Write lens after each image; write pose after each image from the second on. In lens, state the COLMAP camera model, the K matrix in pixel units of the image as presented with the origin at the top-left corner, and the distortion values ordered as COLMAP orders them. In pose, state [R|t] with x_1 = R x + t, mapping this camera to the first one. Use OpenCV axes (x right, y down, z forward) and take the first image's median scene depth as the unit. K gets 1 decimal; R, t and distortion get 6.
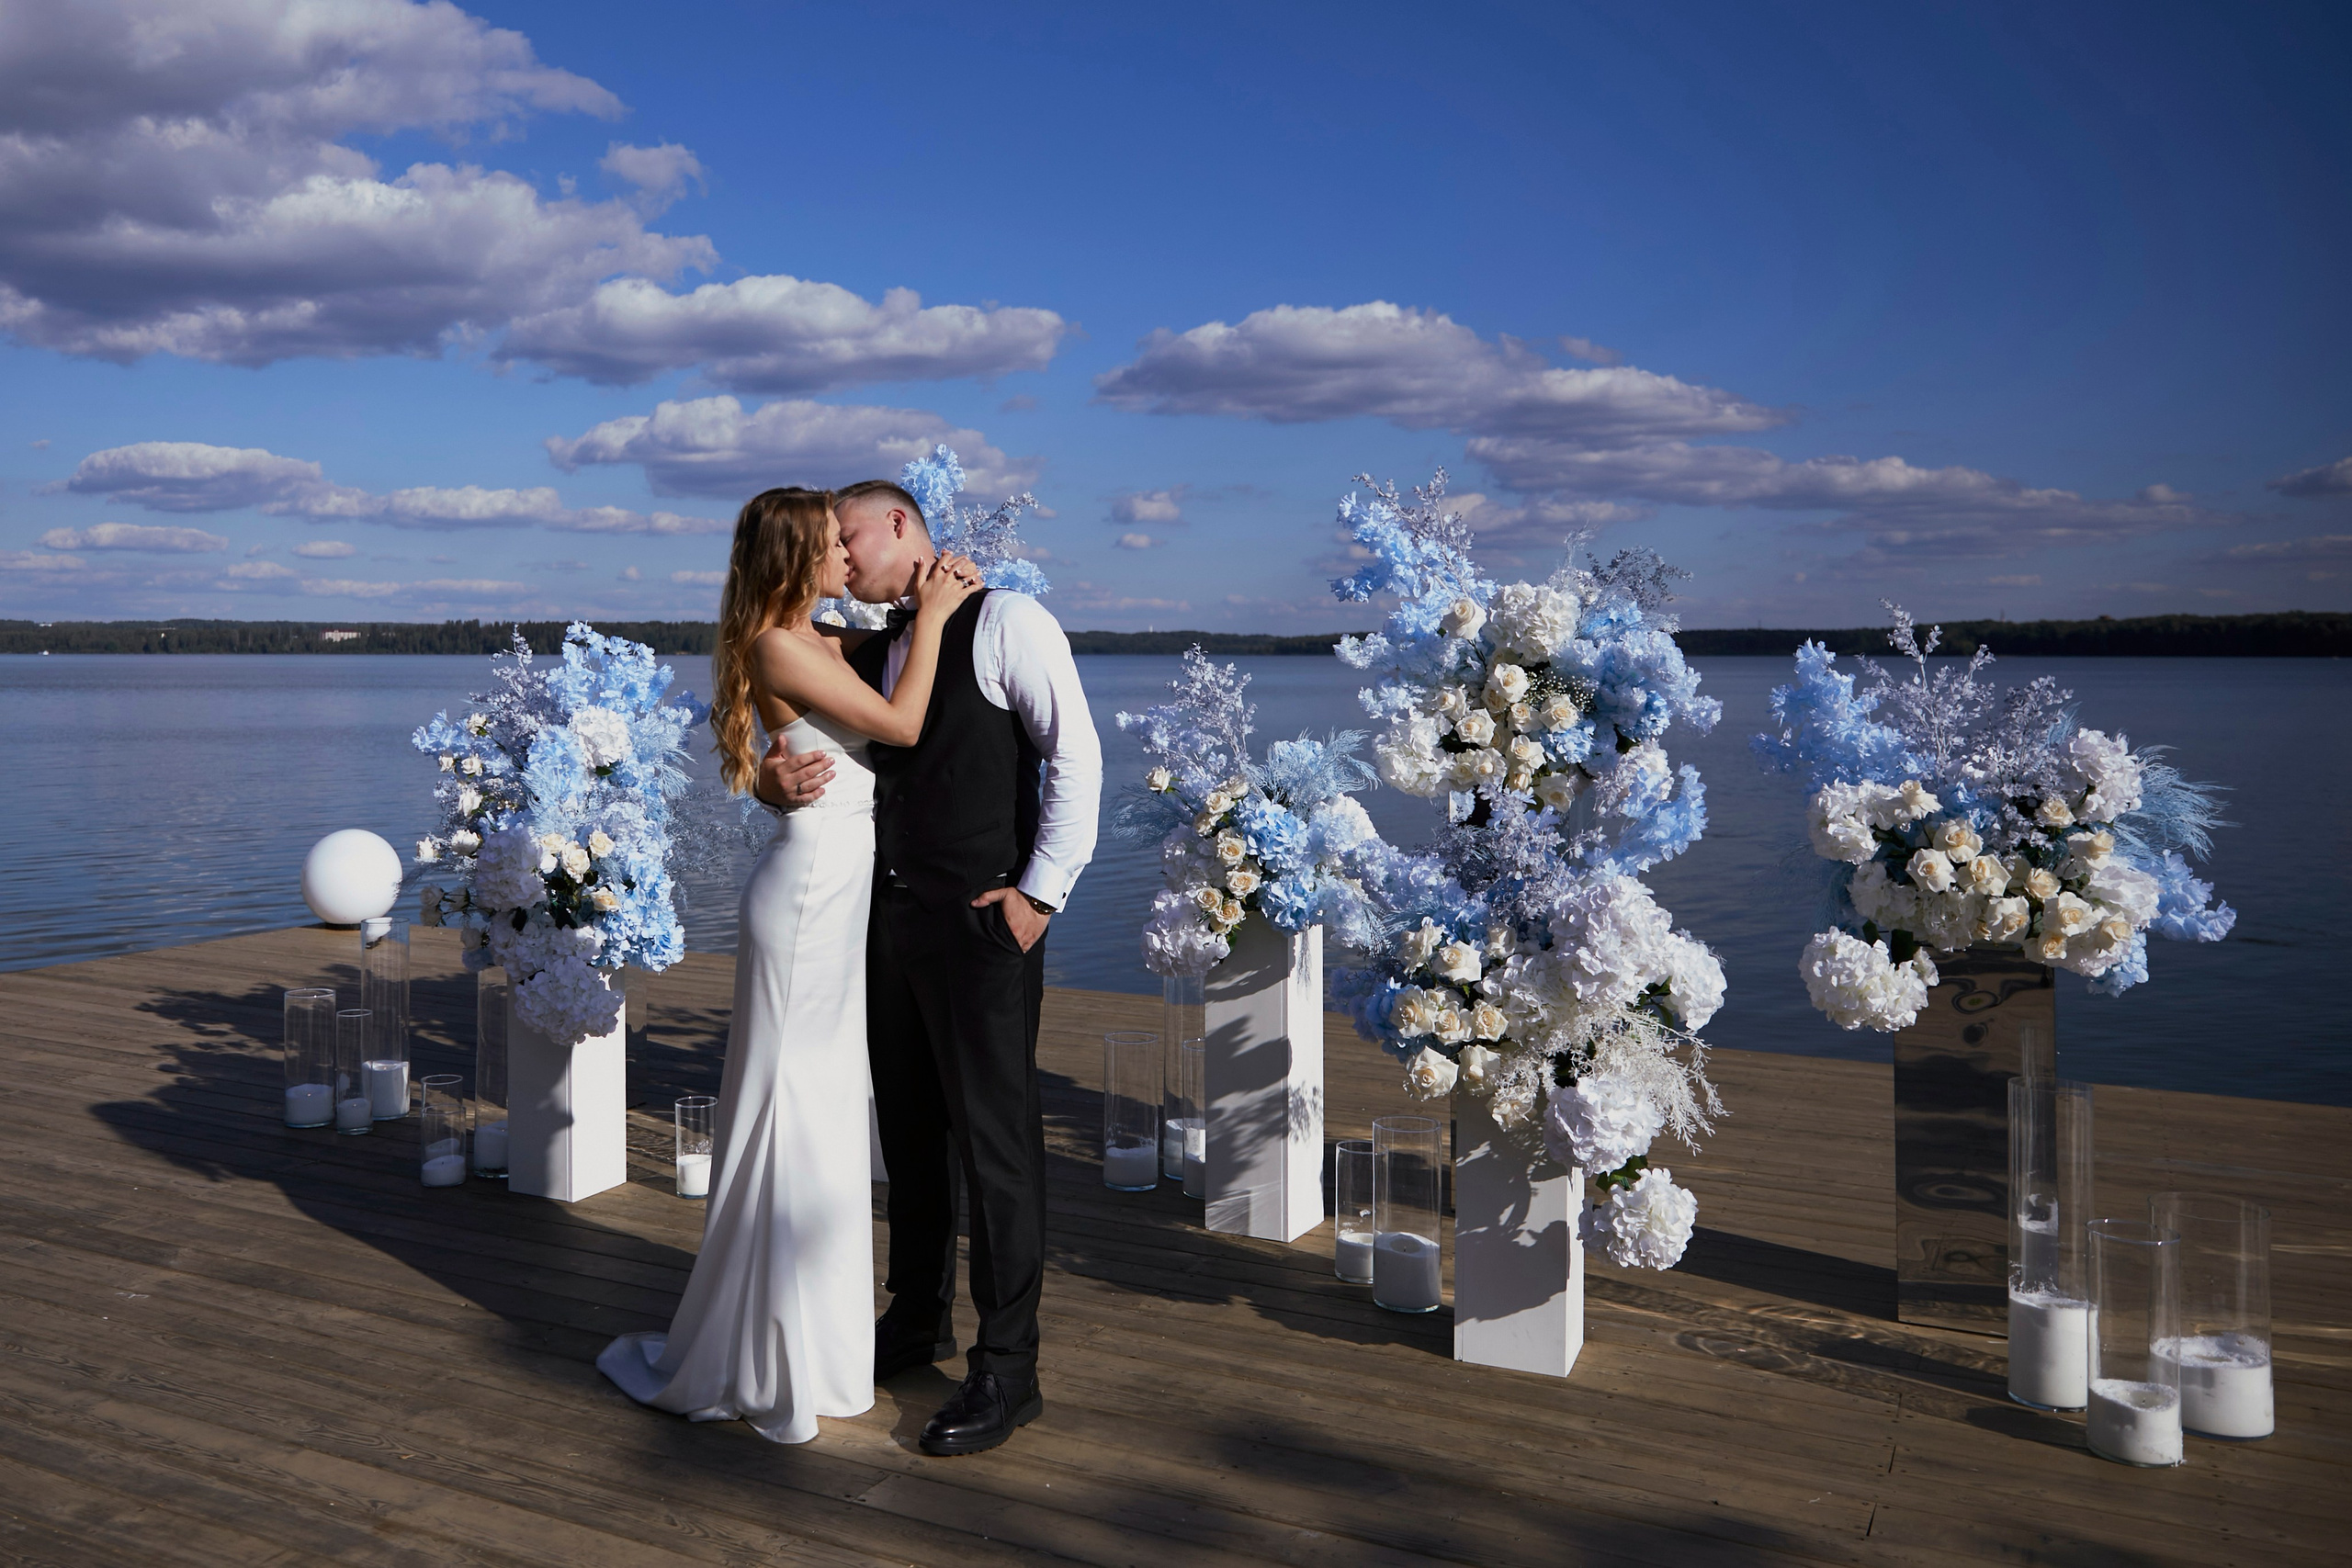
lens RADIAL K [[2063.3, 0, 972.4], [0, 2063.3, 625.6], [0, 0, 1]] dist [0.019463, -0.034867]
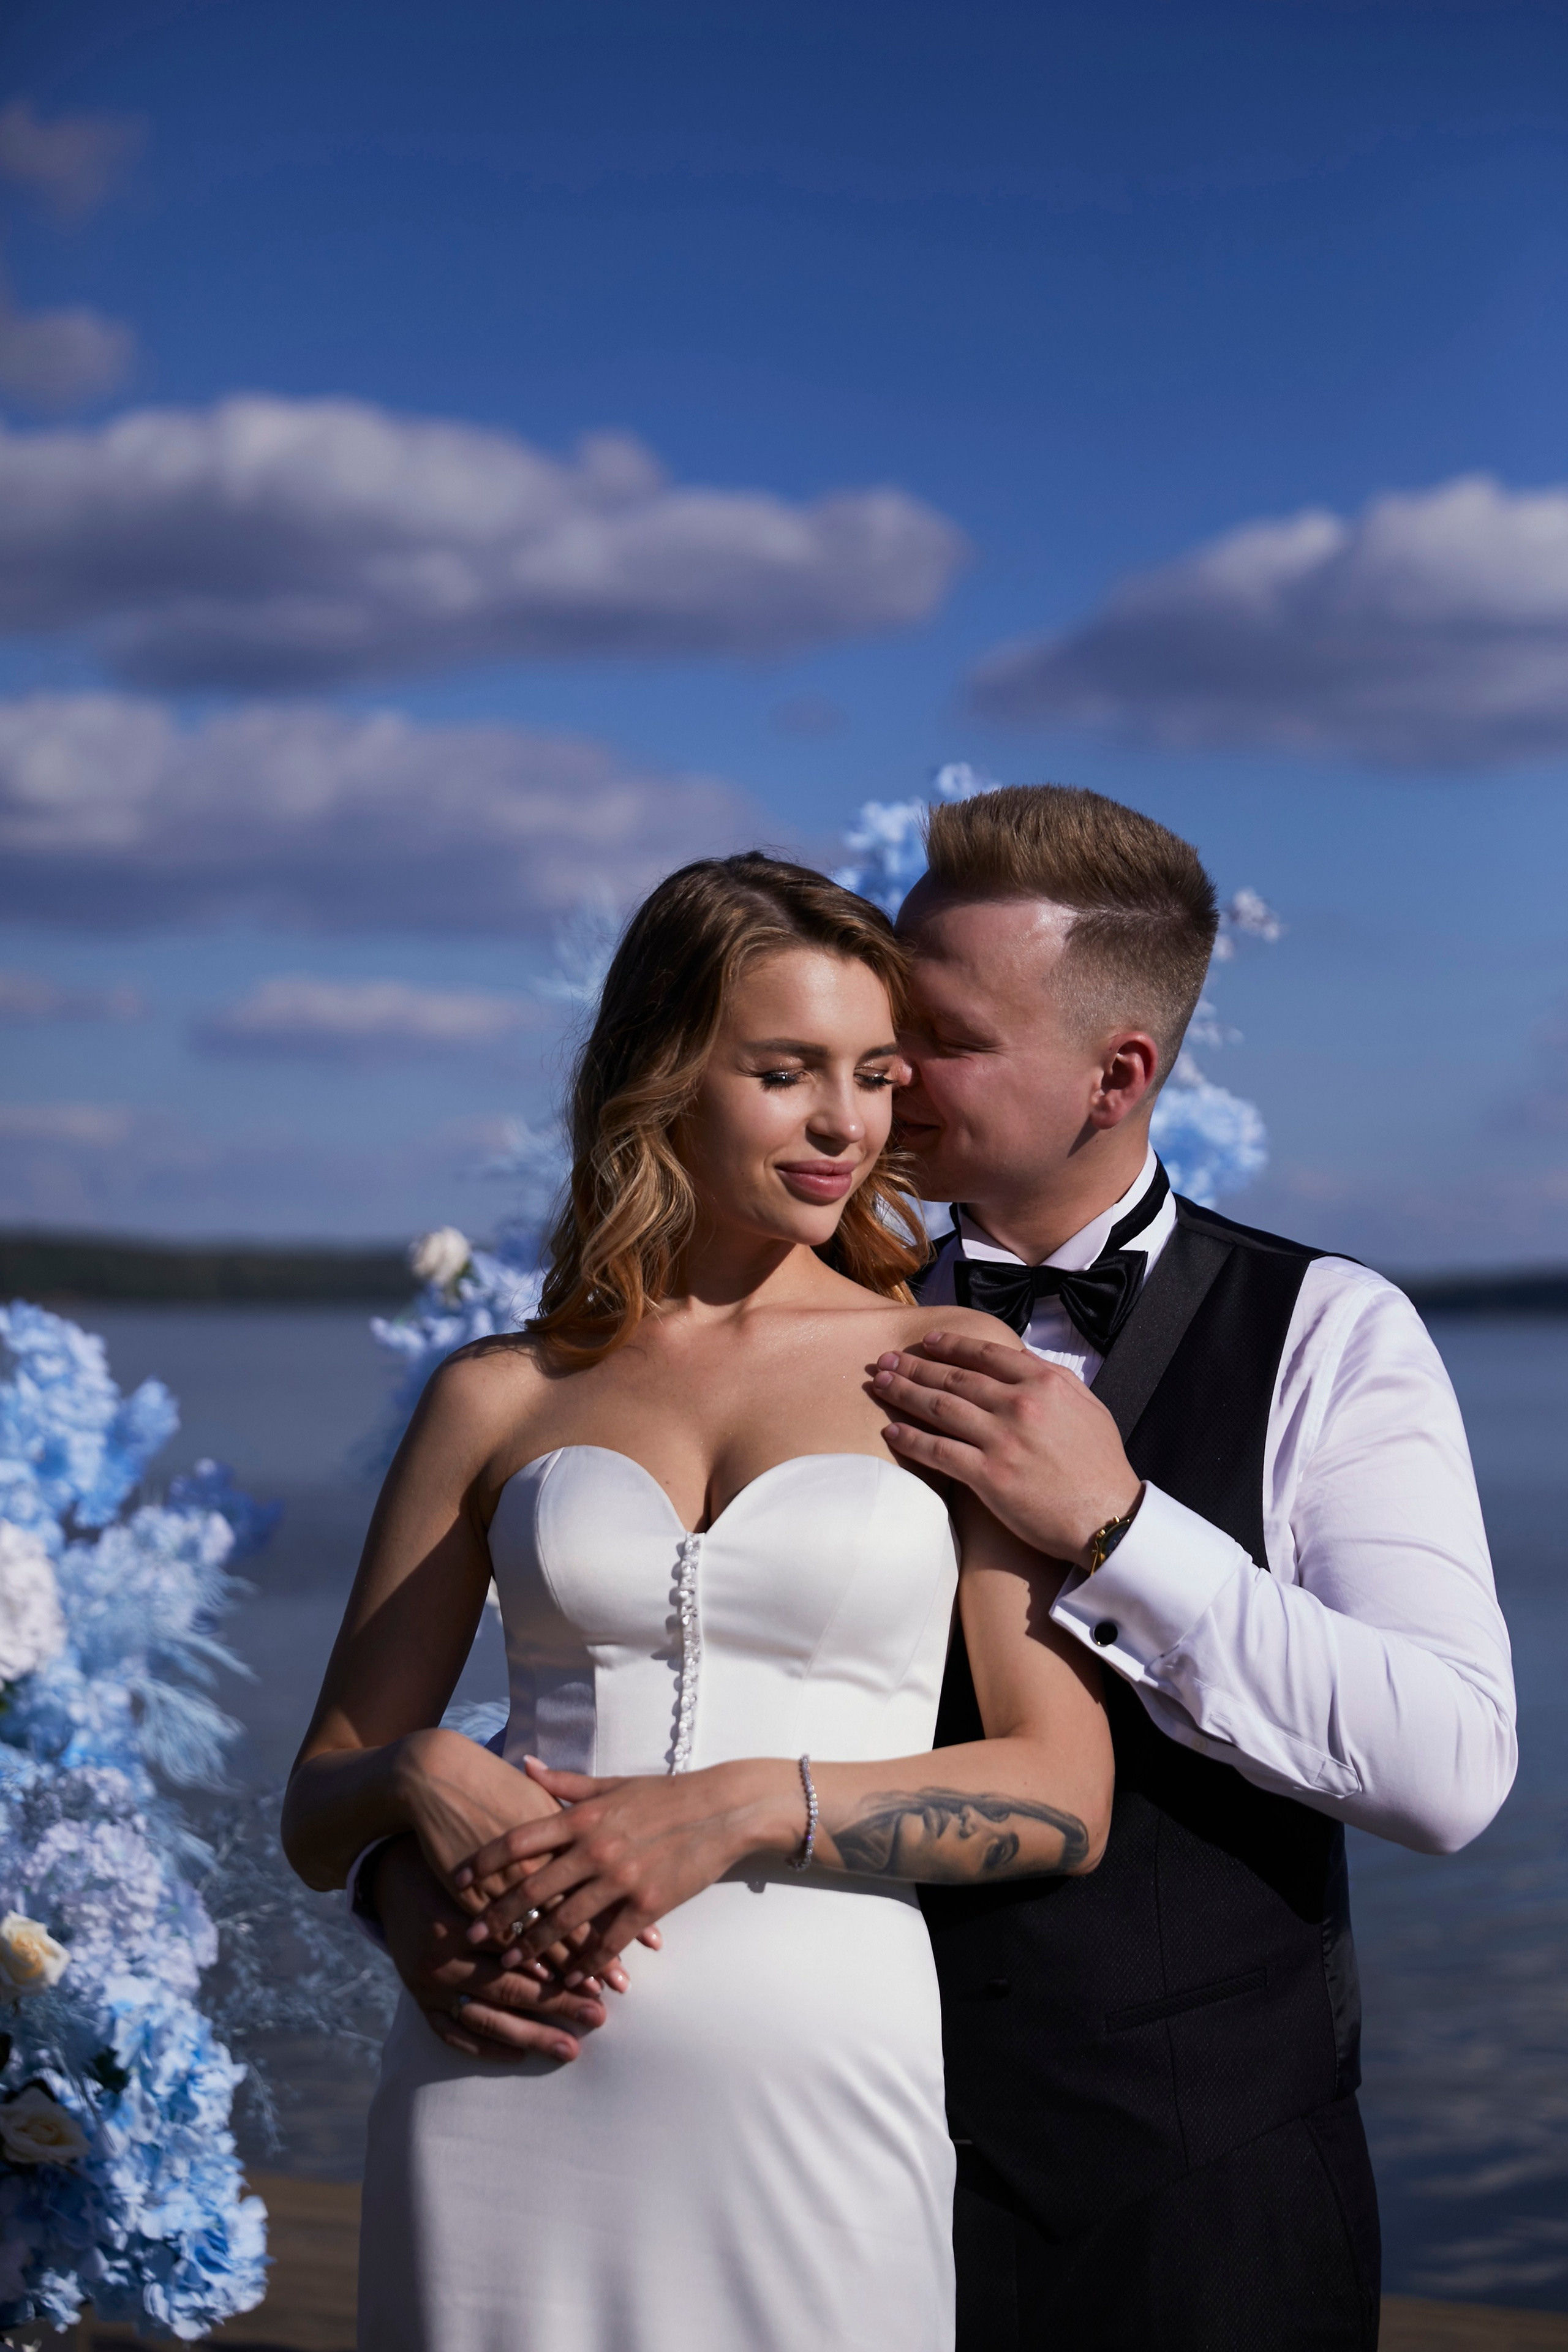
lens RADIAL K [[4929.7, 0, 799.0], [0, 4929.7, 1157.8], [0, 0, 1]] dist [-0.010024, 0.000000]
pose [[0.999347, 0.012040, 0.034079, -0.089049], [-0.011450, 0.999782, -0.017462, -0.007504], [-0.034282, 0.017061, 0.999267, 0.226495]]
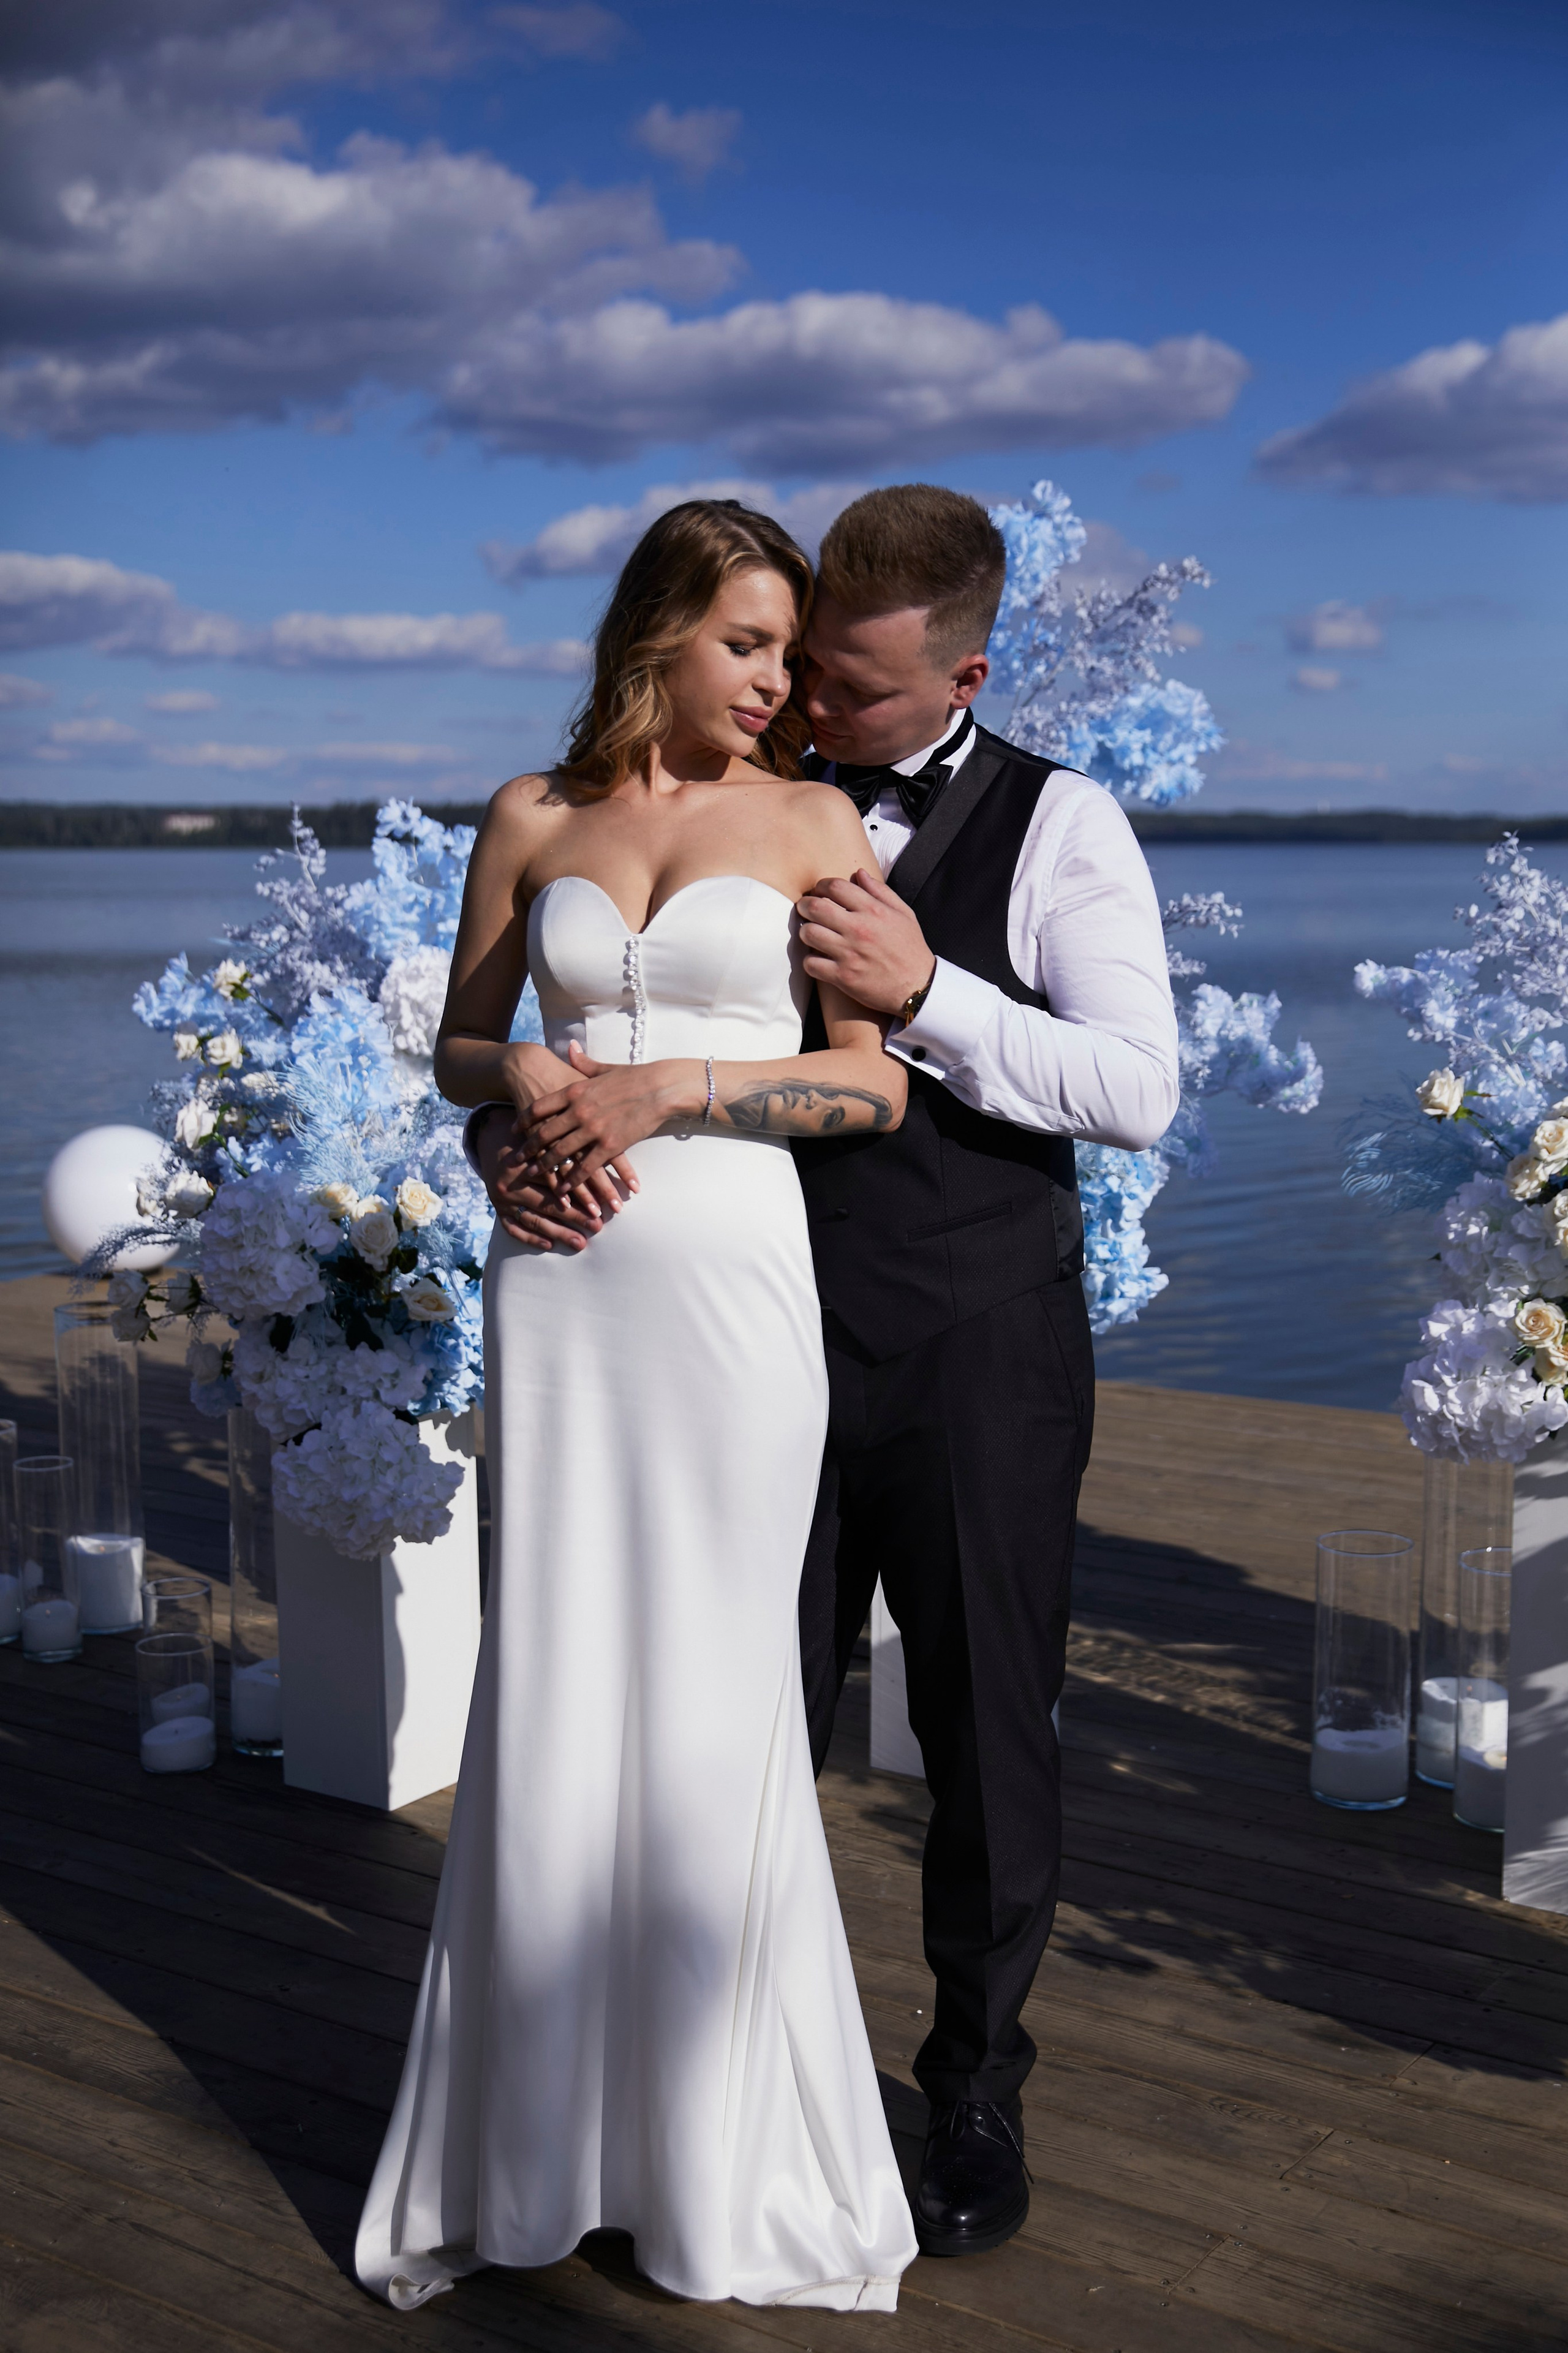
lens RADIAL K [[2831.2, 0, 822.9], [0, 2831.2, 1253.4], [0, 0, 1]] dist [0.044585, 0.000000]
pose [[0.996380, 0.007239, -0.084699, -0.005693], [0.006054, 0.987795, 0.155643, 0.000744], [0.084792, -0.155592, 0.984175, 0.259777]]
